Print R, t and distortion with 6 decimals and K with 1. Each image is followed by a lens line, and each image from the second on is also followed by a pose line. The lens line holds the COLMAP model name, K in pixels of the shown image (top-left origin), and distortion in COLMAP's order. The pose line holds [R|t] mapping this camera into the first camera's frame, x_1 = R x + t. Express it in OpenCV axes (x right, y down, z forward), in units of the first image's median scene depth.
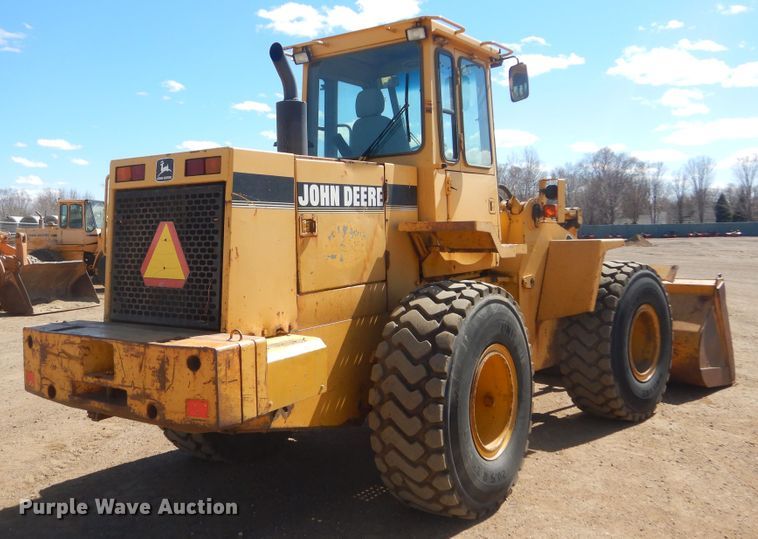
lens RADIAL K [[715.1, 0, 328.9], [0, 715.1, 245.2], [0, 0, 1]] dist [0.023145, 0.004491]
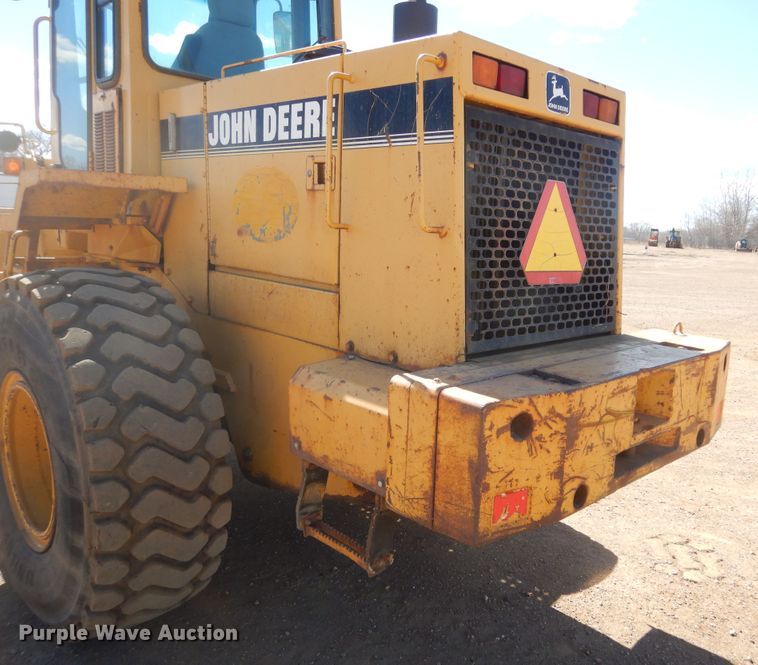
lens RADIAL K [[659.5, 0, 455.1], [0, 659.5, 345.3], [0, 0, 1]] dist [0.015111, 0.004822]
pose [[0.106910, -0.152568, 0.982493, -0.799890], [-0.029112, 0.987253, 0.156475, 0.021187], [-0.993842, -0.045331, 0.101106, 0.983374]]
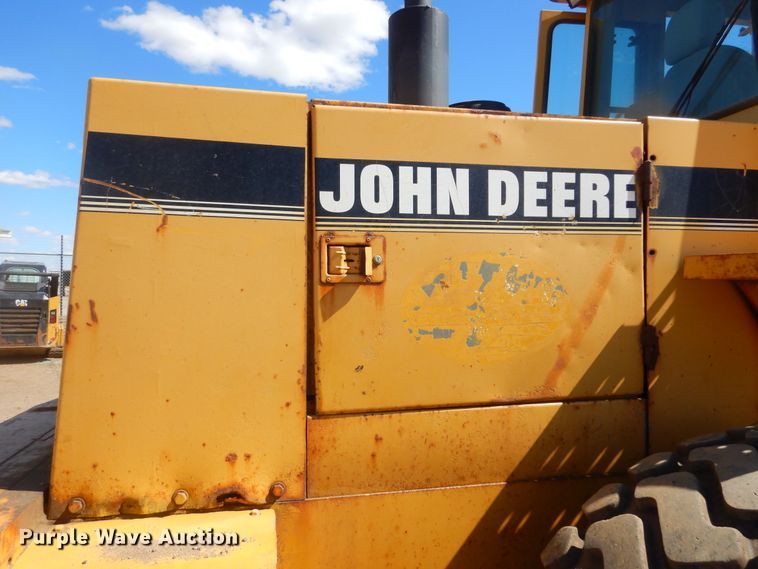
lens RADIAL K [[542.3, 0, 374.4], [0, 542.3, 285.6], [0, 0, 1]] dist [0.016924, 0.000923]
pose [[0.746853, 0.020588, -0.664671, 0.204792], [-0.032904, 0.999440, -0.006015, -0.009587], [0.664175, 0.026363, 0.747112, 0.776221]]
